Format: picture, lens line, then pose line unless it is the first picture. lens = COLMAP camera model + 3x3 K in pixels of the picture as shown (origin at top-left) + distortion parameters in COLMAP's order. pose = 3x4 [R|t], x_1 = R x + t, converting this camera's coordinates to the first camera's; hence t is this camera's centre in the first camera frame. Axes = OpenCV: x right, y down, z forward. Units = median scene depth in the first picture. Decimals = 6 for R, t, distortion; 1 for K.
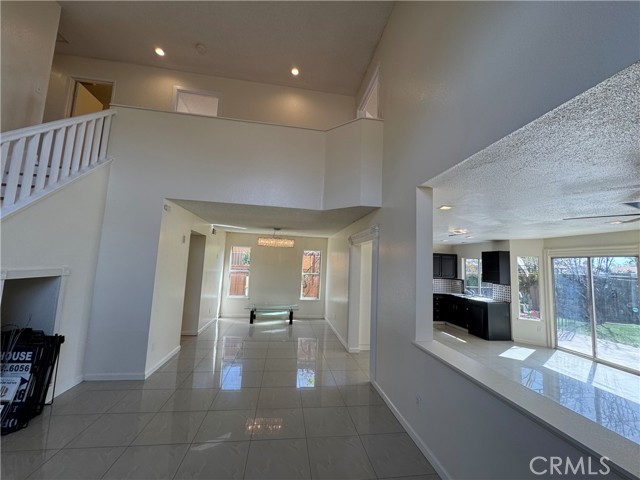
lens RADIAL K [[256.8, 0, 320.0], [0, 256.8, 240.0], [0, 0, 1]] dist [0.000685, 0.000297]
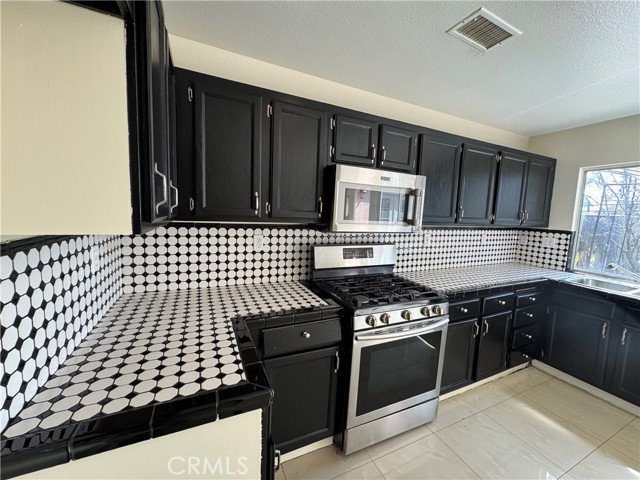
lens RADIAL K [[256.8, 0, 320.0], [0, 256.8, 240.0], [0, 0, 1]] dist [0.000685, 0.000297]
pose [[0.953749, -0.035444, 0.298509, 0.156009], [-0.027777, 0.978384, 0.204920, 0.122392], [-0.299319, -0.203734, 0.932148, 0.916807]]
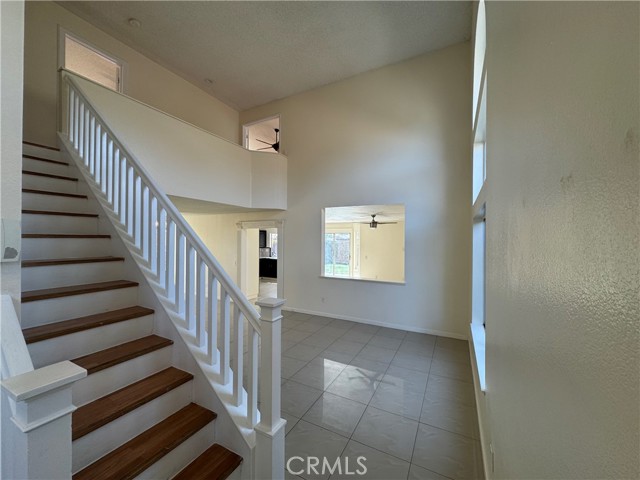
lens RADIAL K [[256.8, 0, 320.0], [0, 256.8, 240.0], [0, 0, 1]] dist [0.000685, 0.000297]
pose [[0.594879, -0.044489, 0.802583, -0.545388], [-0.054468, 0.993941, 0.095468, -0.054962], [-0.801967, -0.100507, 0.588852, -0.120387]]
